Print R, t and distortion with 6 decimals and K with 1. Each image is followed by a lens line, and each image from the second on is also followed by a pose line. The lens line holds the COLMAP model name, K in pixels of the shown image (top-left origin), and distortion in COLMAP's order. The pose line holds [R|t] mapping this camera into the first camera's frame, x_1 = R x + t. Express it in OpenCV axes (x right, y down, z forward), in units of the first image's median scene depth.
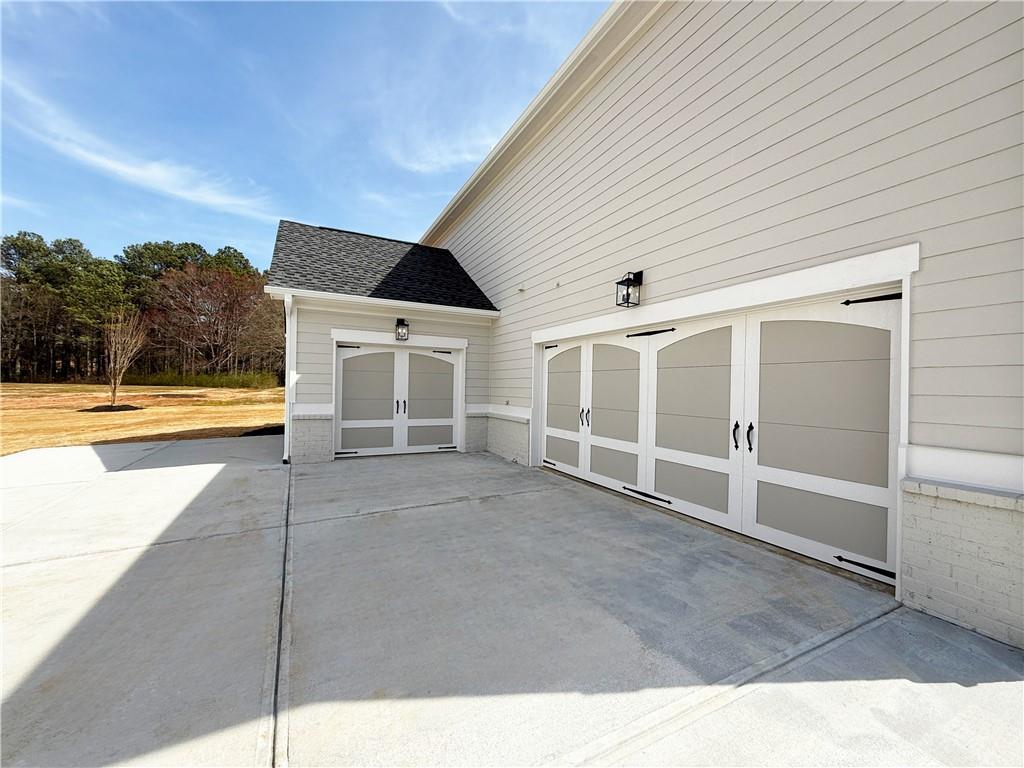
lens RADIAL K [[413.0, 0, 511.0], [0, 413.0, 386.8], [0, 0, 1]] dist [0.002159, 0.000374]
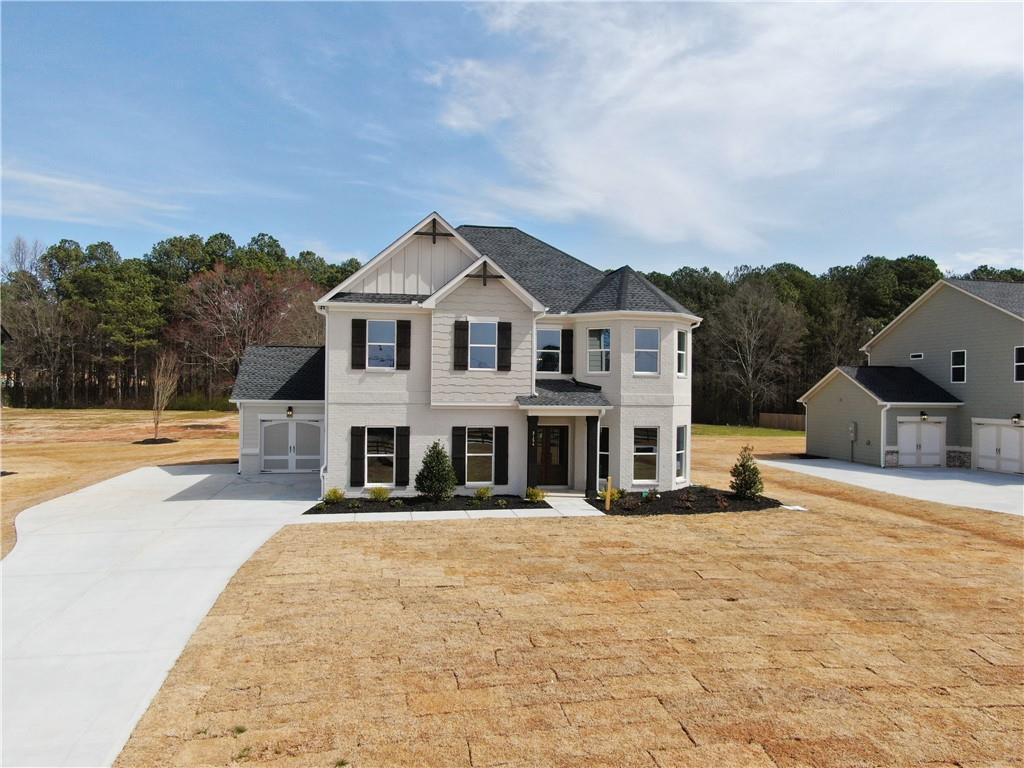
lens RADIAL K [[710.7, 0, 511.6], [0, 710.7, 388.6], [0, 0, 1]] dist [-0.012370, -0.003217]
pose [[0.963395, -0.008774, -0.267943, 0.421474], [0.005326, 0.999893, -0.013593, -0.048528], [0.268033, 0.011669, 0.963339, -0.510238]]
